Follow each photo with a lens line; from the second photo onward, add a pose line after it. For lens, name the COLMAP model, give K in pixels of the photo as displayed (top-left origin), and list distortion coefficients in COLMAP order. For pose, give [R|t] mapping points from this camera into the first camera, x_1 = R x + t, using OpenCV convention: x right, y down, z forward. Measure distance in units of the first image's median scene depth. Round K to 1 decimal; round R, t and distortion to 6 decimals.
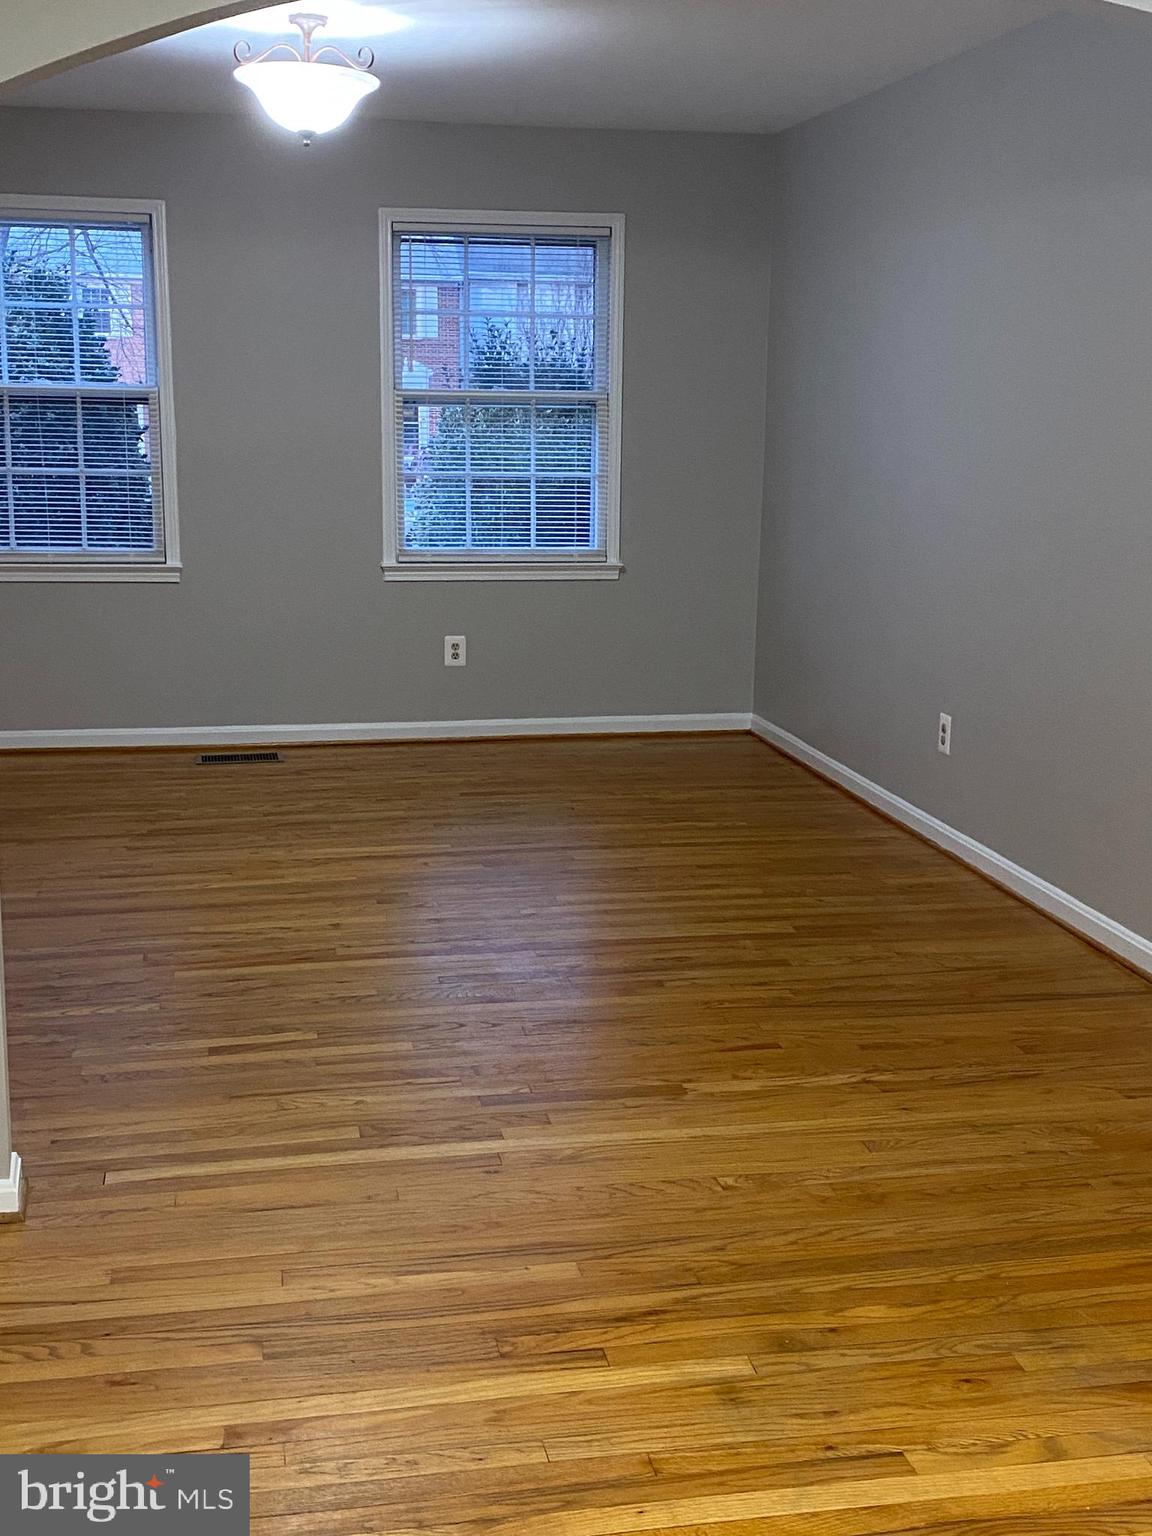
lens RADIAL K [[1766.1, 0, 540.1], [0, 1766.1, 769.9], [0, 0, 1]] dist [0.142552, -0.013873]
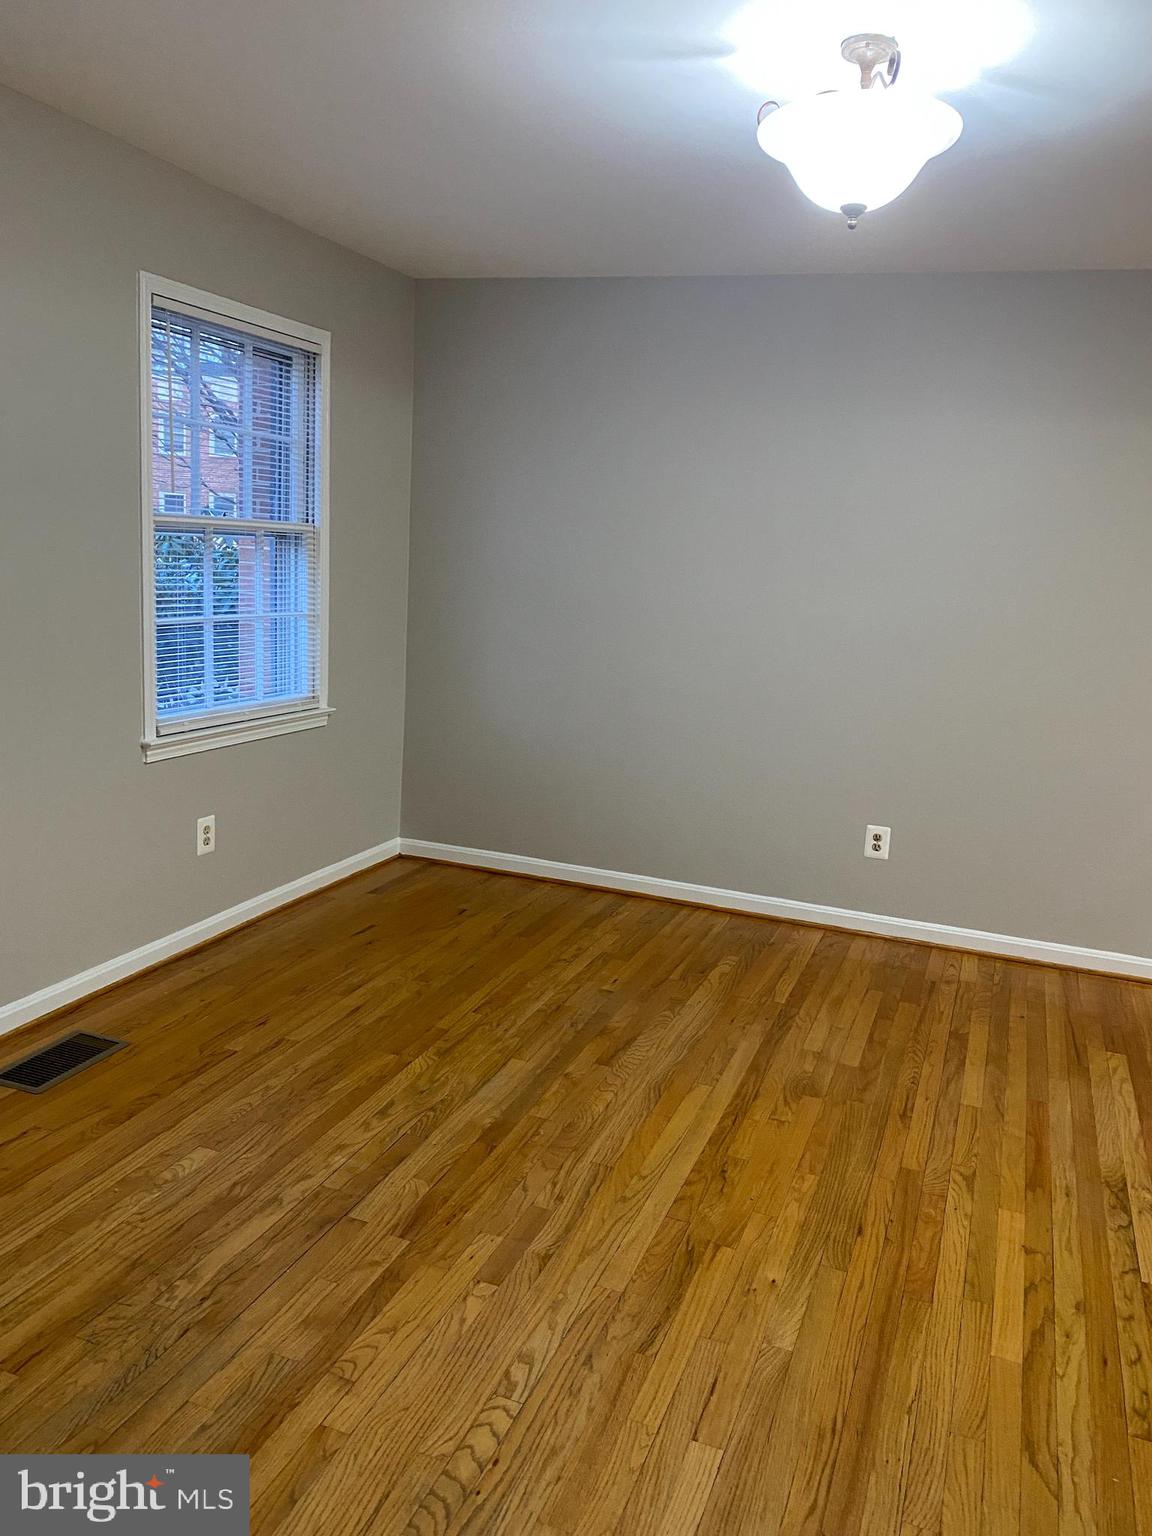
lens RADIAL K [[1168.2, 0, 576.0], [0, 1168.2, 768.0], [0, 0, 1]] dist [0.010295, 0.001528]
pose [[0.526692, -0.142325, 0.838057, -0.647724], [0.122281, 0.988316, 0.090994, -0.201878], [-0.841215, 0.054553, 0.537941, 0.908037]]
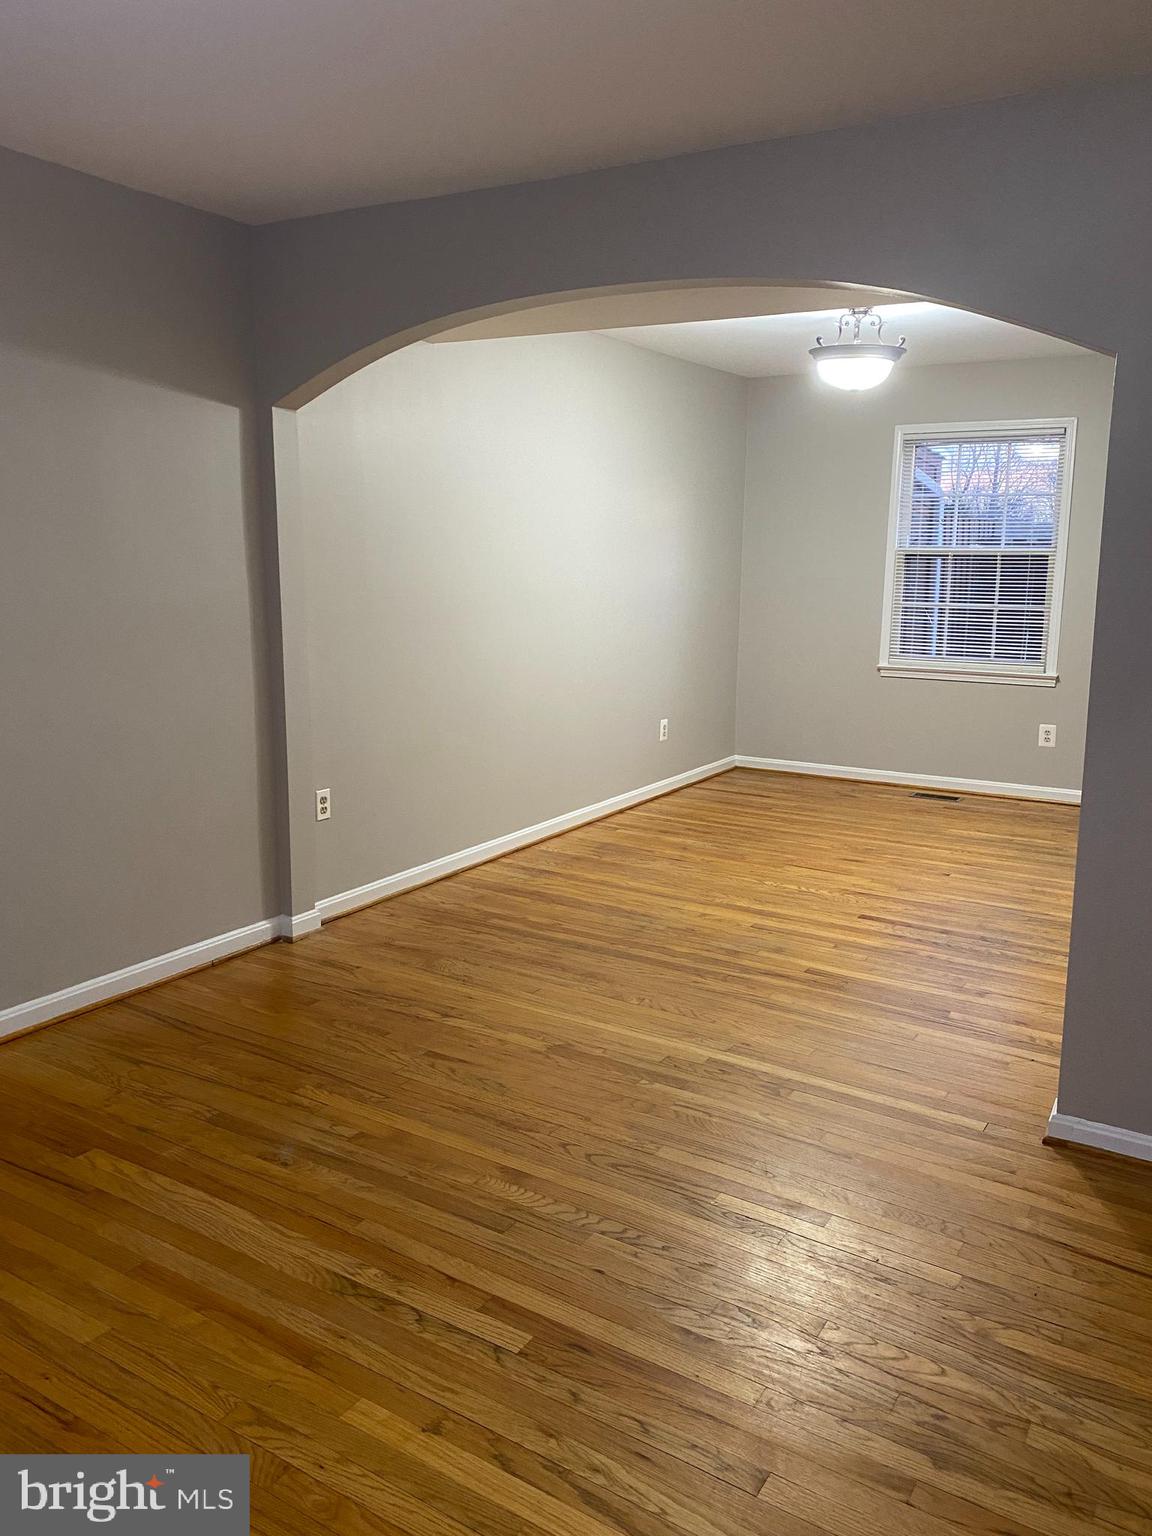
lens RADIAL K [[1168.2, 0, 576.0], [0, 1168.2, 768.0], [0, 0, 1]] dist [0.010295, 0.001528]
pose [[-0.738173, -0.144716, 0.658906, -0.392917], [0.119514, 0.933217, 0.338855, -0.257428], [-0.663940, 0.328882, -0.671580, 1.200587]]
